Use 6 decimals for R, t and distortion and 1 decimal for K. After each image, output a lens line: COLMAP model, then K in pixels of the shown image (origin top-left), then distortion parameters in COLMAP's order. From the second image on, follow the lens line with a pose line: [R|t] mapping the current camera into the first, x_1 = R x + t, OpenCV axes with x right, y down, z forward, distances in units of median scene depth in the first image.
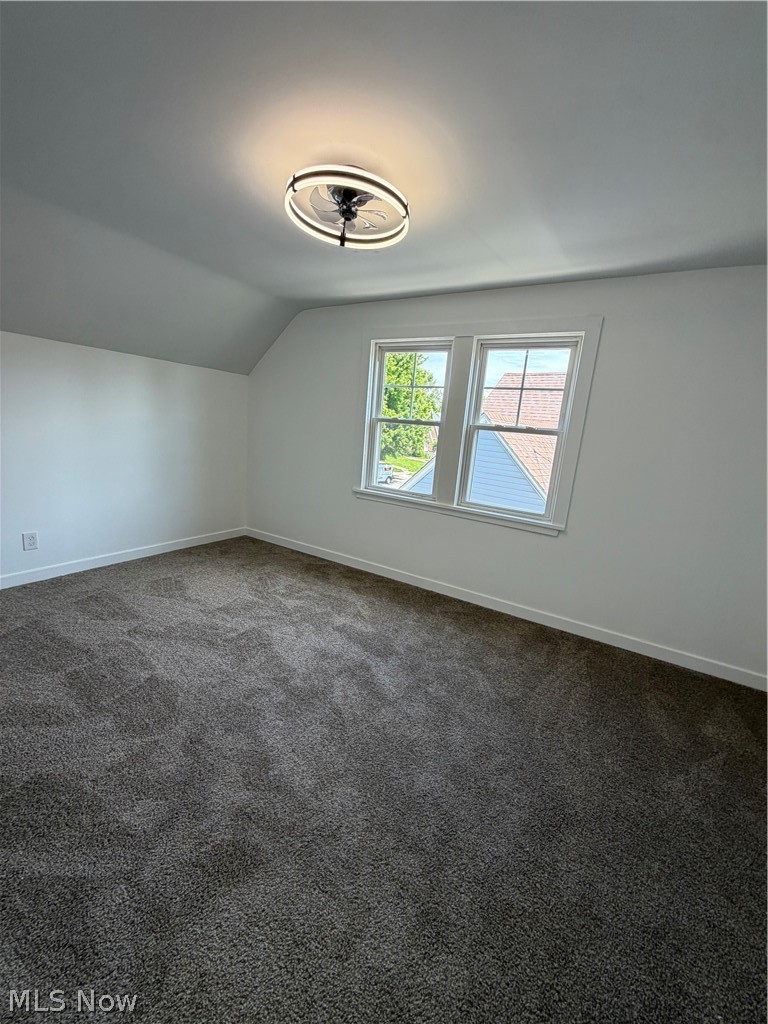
lens RADIAL K [[408.6, 0, 384.4], [0, 408.6, 509.1], [0, 0, 1]] dist [-0.000025, -0.000129]
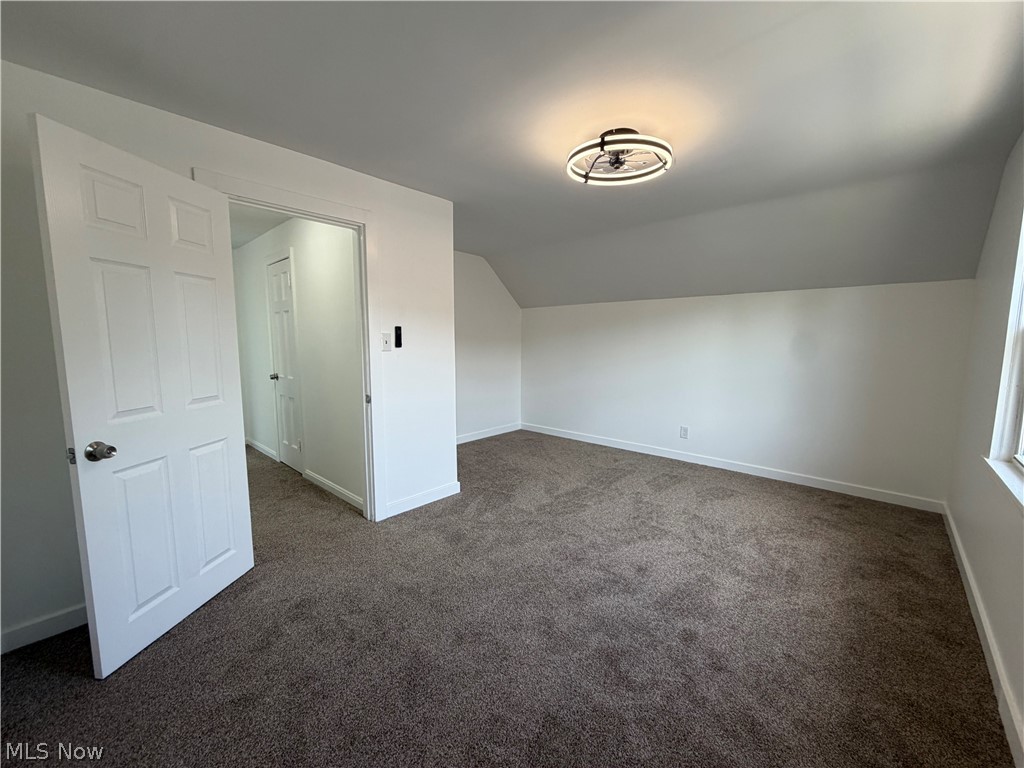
lens RADIAL K [[408.6, 0, 509.4], [0, 408.6, 384.2], [0, 0, 1]] dist [-0.000025, -0.000129]
pose [[-0.191939, 0.033623, -0.980831, 0.720049], [-0.213347, 0.974083, 0.075142, -0.069254], [0.957937, 0.223680, -0.179791, 0.625502]]
